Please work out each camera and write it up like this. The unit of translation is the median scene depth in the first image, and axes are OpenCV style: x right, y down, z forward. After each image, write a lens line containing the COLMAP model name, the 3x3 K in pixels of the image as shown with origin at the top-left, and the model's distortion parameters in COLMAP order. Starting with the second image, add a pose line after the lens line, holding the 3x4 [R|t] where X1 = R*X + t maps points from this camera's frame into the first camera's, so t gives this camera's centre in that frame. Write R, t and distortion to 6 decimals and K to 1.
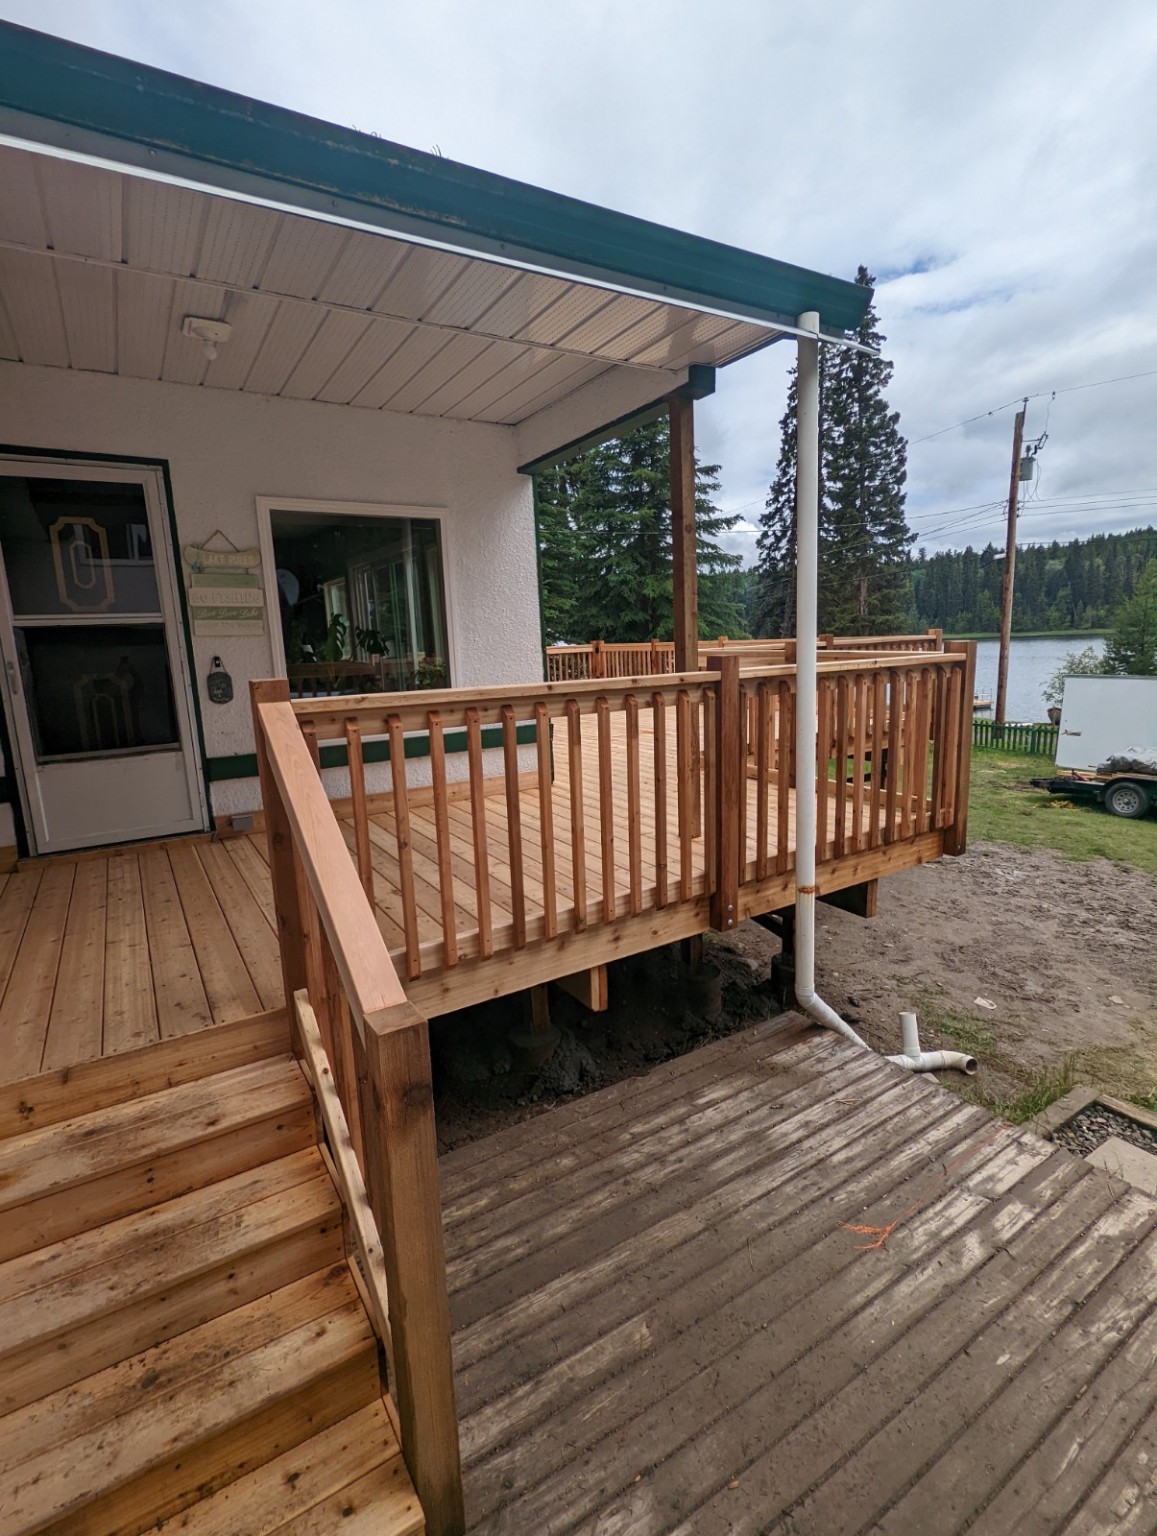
lens RADIAL K [[722.2, 0, 569.0], [0, 722.2, 773.9], [0, 0, 1]] dist [-0.001030, 0.000973]
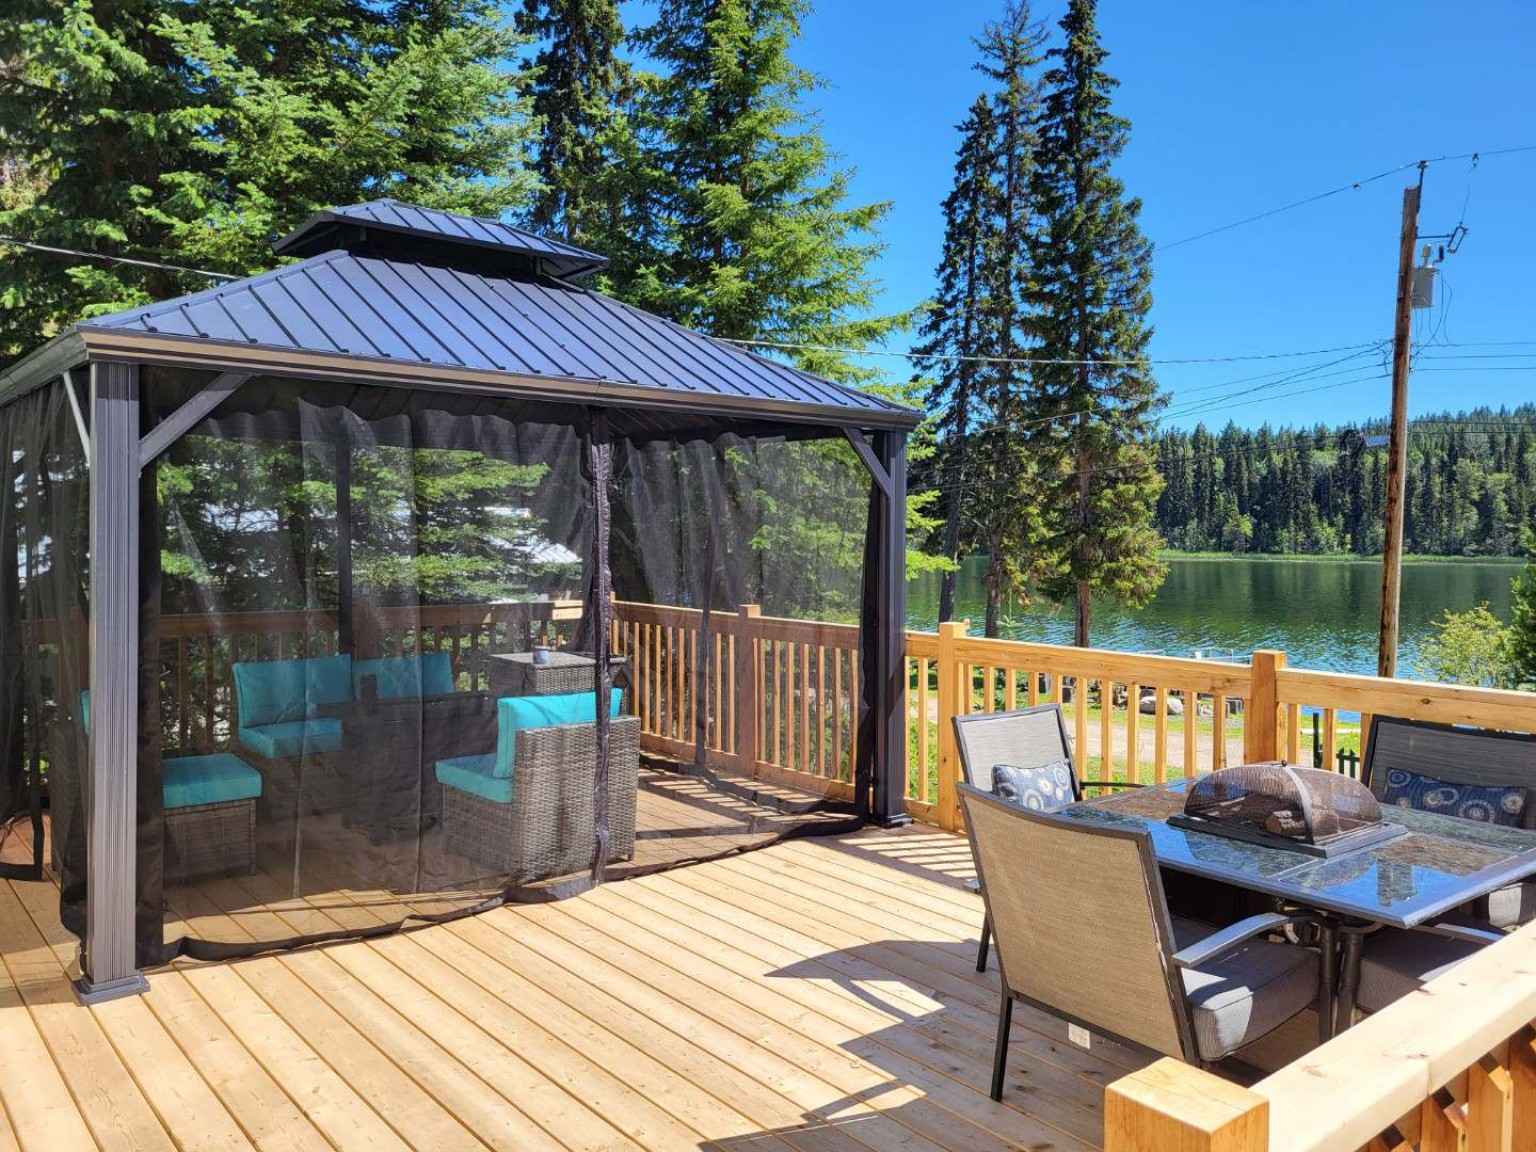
lens RADIAL K [[1096.2, 0, 719.7], [0, 1096.2, 559.8], [0, 0, 1]] dist [0.006500, 0.001736]
pose [[0.992089, 0.047989, 0.116006, 0.015264], [-0.029636, 0.987463, -0.155043, -0.049125], [-0.121992, 0.150378, 0.981073, 0.182433]]
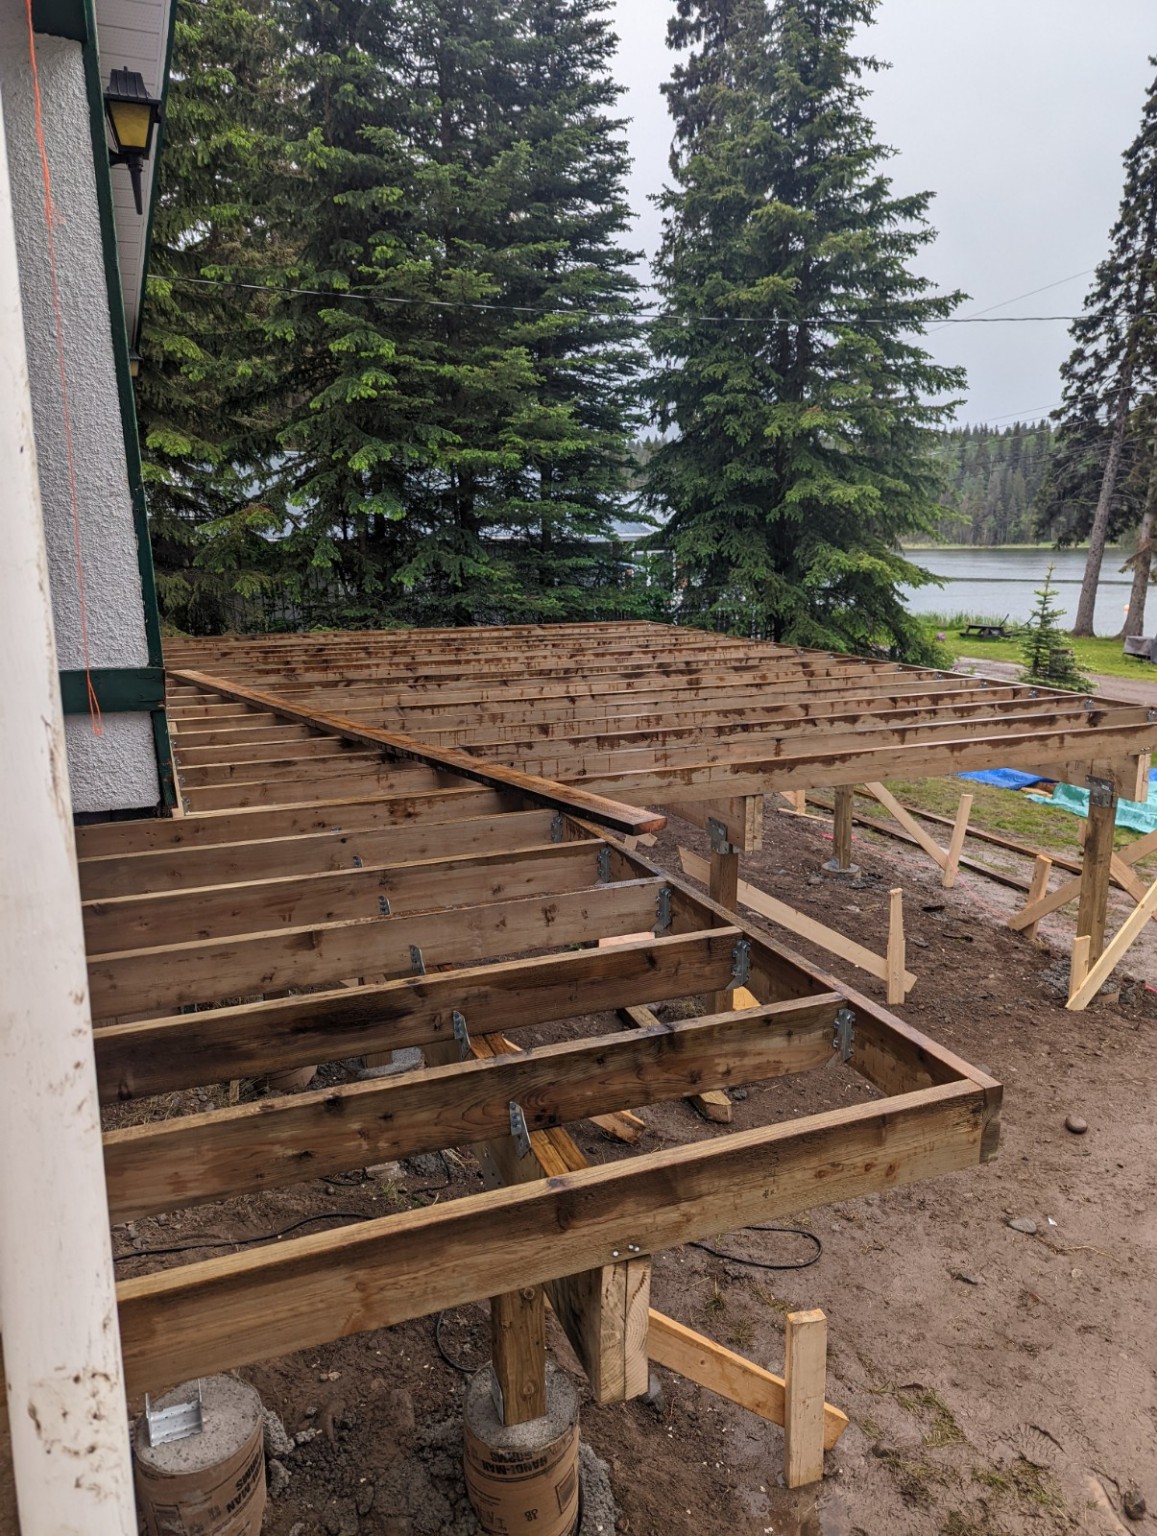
lens RADIAL K [[1032.5, 0, 577.2], [0, 1032.5, 770.0], [0, 0, 1]] dist [0.035304, -0.019726]
pose [[0.979487, 0.083154, -0.183549, 0.064431], [-0.074292, 0.995738, 0.054656, -0.010649], [0.187311, -0.039899, 0.981490, 0.082262]]
